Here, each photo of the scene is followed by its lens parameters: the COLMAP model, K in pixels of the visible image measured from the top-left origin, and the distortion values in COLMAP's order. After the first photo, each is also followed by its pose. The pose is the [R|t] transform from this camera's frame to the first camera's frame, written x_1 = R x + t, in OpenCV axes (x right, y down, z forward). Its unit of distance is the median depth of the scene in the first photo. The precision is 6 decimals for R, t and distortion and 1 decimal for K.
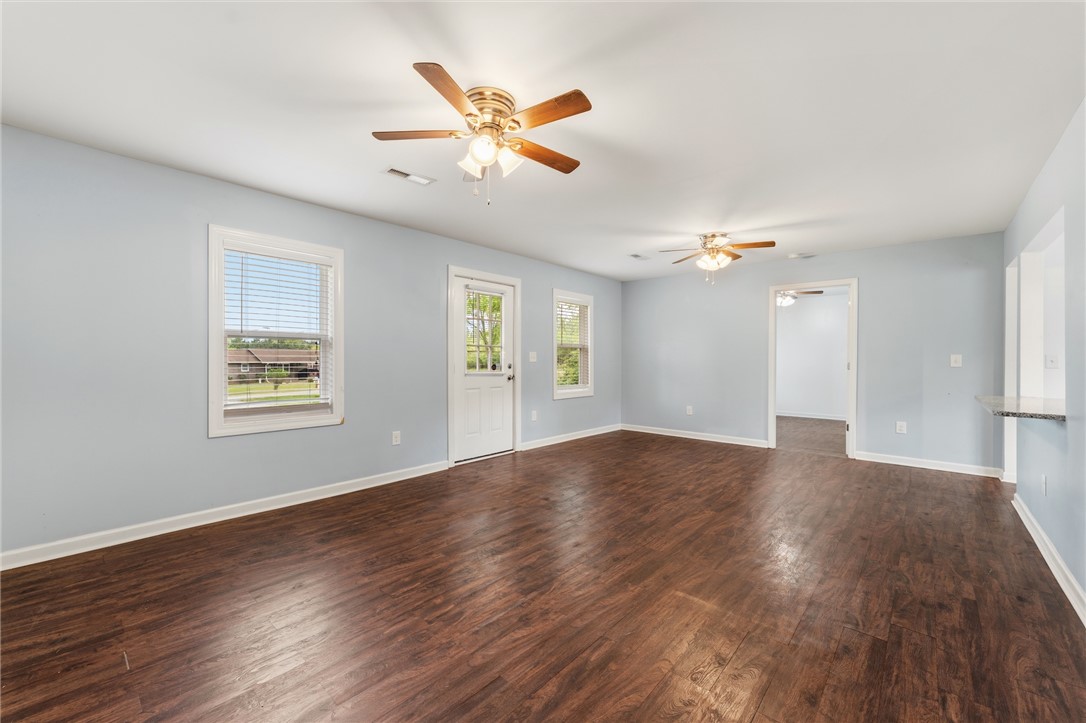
lens RADIAL K [[431.6, 0, 543.0], [0, 431.6, 361.5], [0, 0, 1]] dist [0.001150, -0.000094]
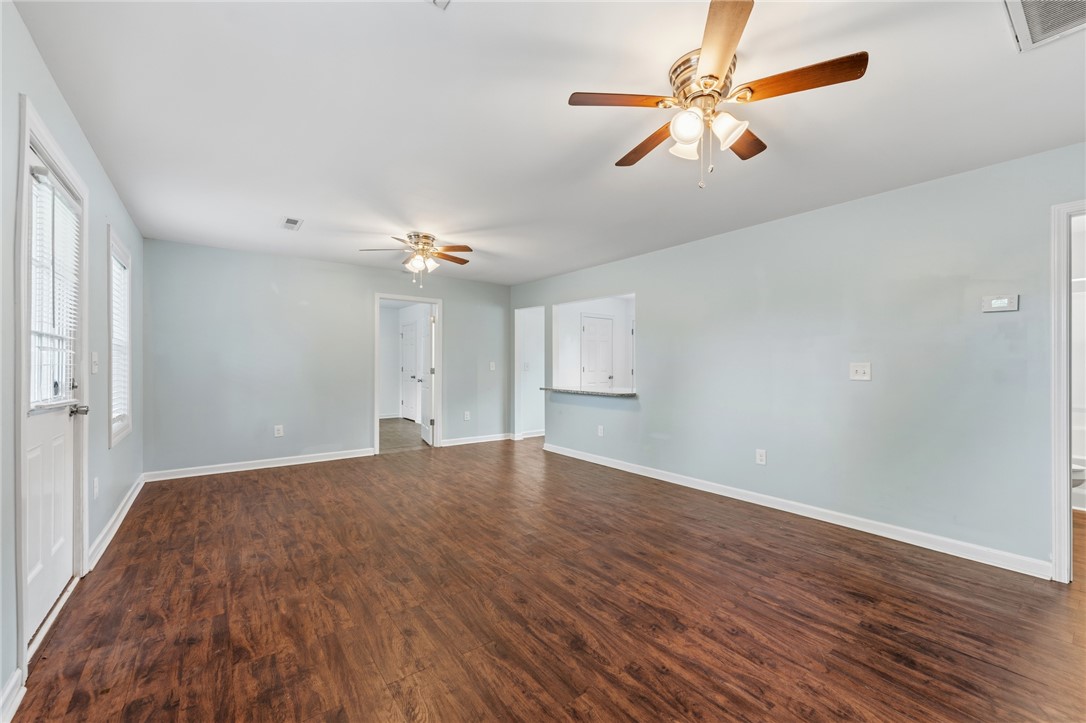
lens RADIAL K [[434.1, 0, 540.7], [0, 434.1, 363.4], [0, 0, 1]] dist [-0.000399, -0.000190]
pose [[0.198133, 0.000359, 0.980175, -0.626656], [0.004181, 0.999991, -0.001211, -0.011708], [-0.980166, 0.004338, 0.198129, 0.699435]]
